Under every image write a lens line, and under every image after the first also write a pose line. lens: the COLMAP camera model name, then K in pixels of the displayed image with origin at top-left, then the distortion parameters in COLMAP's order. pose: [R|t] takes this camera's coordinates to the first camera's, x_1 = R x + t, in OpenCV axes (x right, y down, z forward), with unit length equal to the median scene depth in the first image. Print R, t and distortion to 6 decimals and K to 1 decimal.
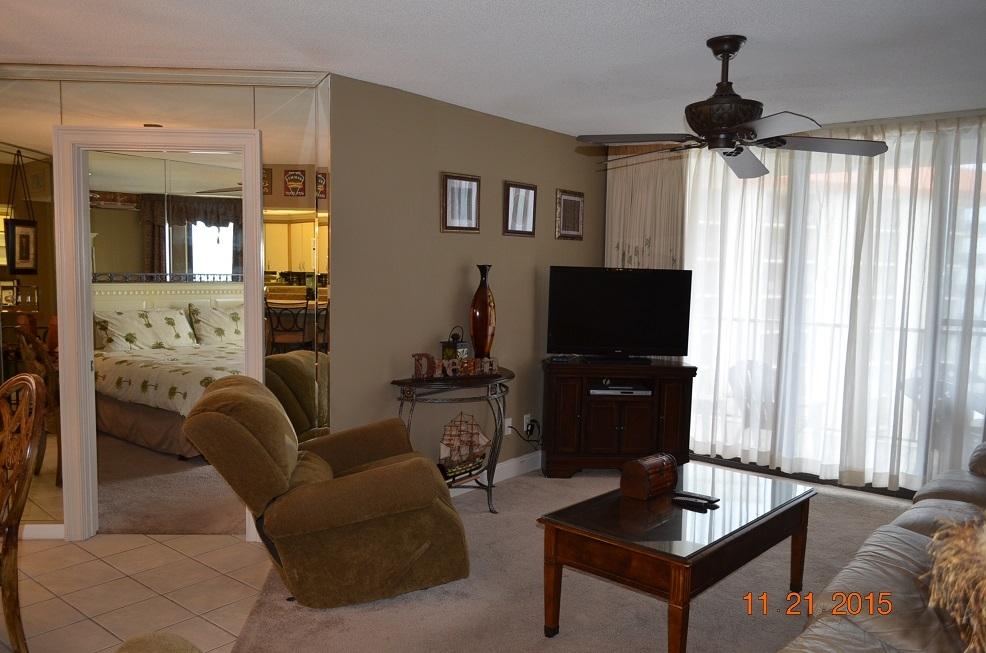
lens RADIAL K [[759.4, 0, 498.2], [0, 759.4, 326.9], [0, 0, 1]] dist [-0.014601, 0.001485]
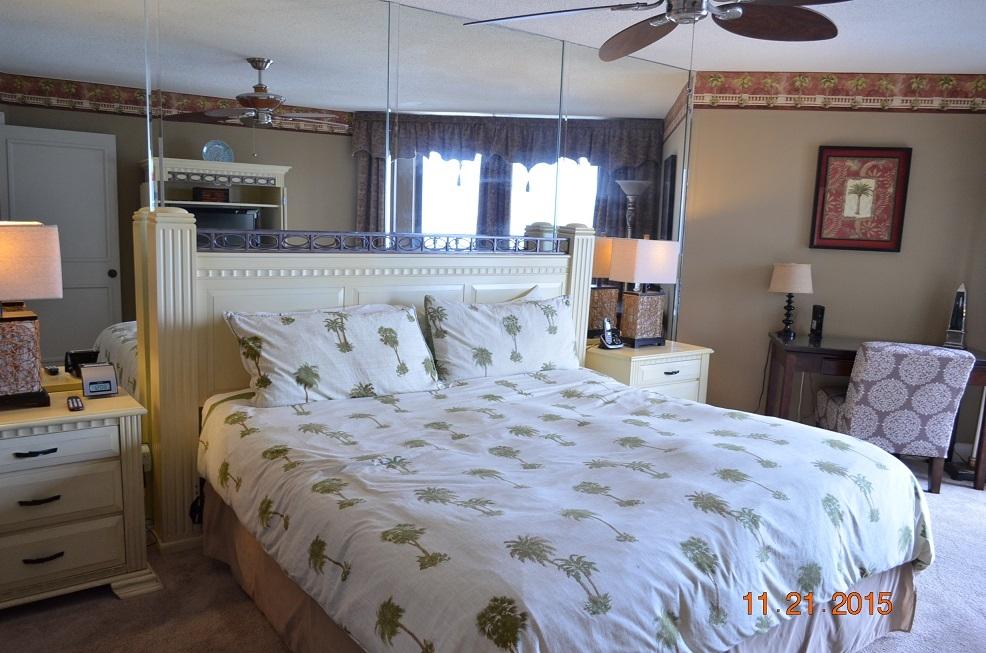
lens RADIAL K [[759.4, 0, 493.2], [0, 759.4, 326.6], [0, 0, 1]] dist [-0.014601, 0.001485]
pose [[0.962567, 0.053960, -0.265618, -0.234950], [-0.038554, 0.997276, 0.062879, -0.044038], [0.268287, -0.050284, 0.962026, 0.539357]]
